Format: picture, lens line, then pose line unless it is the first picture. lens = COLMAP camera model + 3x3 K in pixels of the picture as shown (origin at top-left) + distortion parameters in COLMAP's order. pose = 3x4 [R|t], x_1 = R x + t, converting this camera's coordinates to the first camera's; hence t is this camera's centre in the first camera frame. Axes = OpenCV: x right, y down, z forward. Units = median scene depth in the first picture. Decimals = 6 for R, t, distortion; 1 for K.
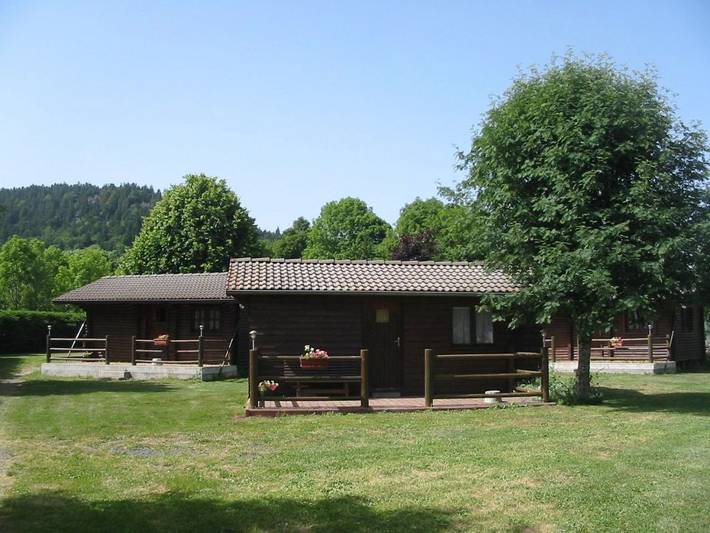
lens RADIAL K [[742.6, 0, 355.0], [0, 742.6, 266.5], [0, 0, 1]] dist [-0.179361, 0.213021]
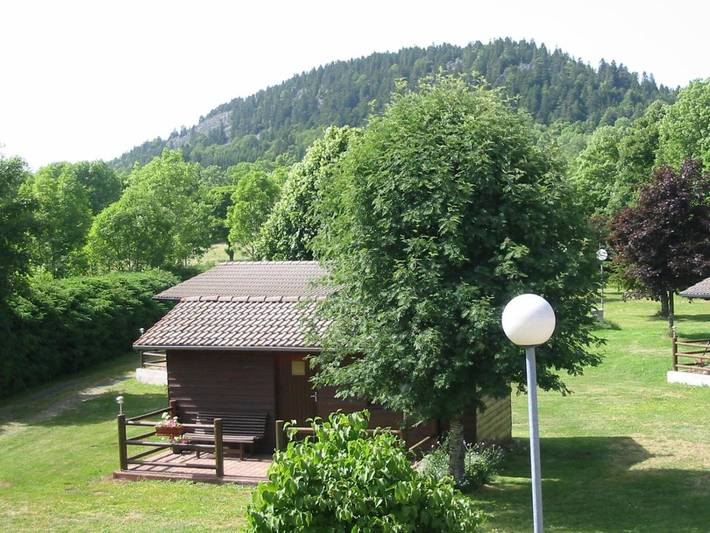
lens RADIAL K [[1054.3, 0, 355.0], [0, 1054.3, 266.5], [0, 0, 1]] dist [-0.155855, 0.002699]
pose [[0.900074, -0.015172, -0.435473, 0.751735], [0.063900, 0.993185, 0.097470, -0.202991], [0.431026, -0.115557, 0.894909, -0.134929]]
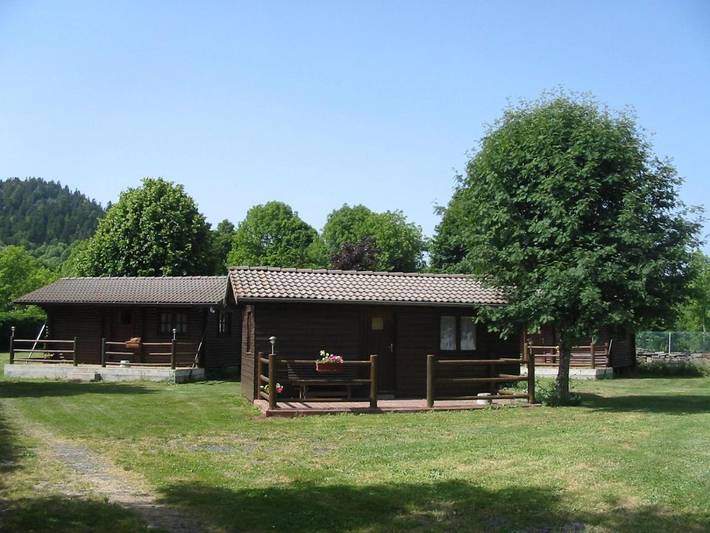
lens RADIAL K [[742.6, 0, 355.0], [0, 742.6, 266.5], [0, 0, 1]] dist [-0.179361, 0.213021]
pose [[0.992510, 0.022959, 0.119987, -0.141608], [-0.022387, 0.999731, -0.006115, -0.009869], [-0.120095, 0.003383, 0.992757, -0.071556]]
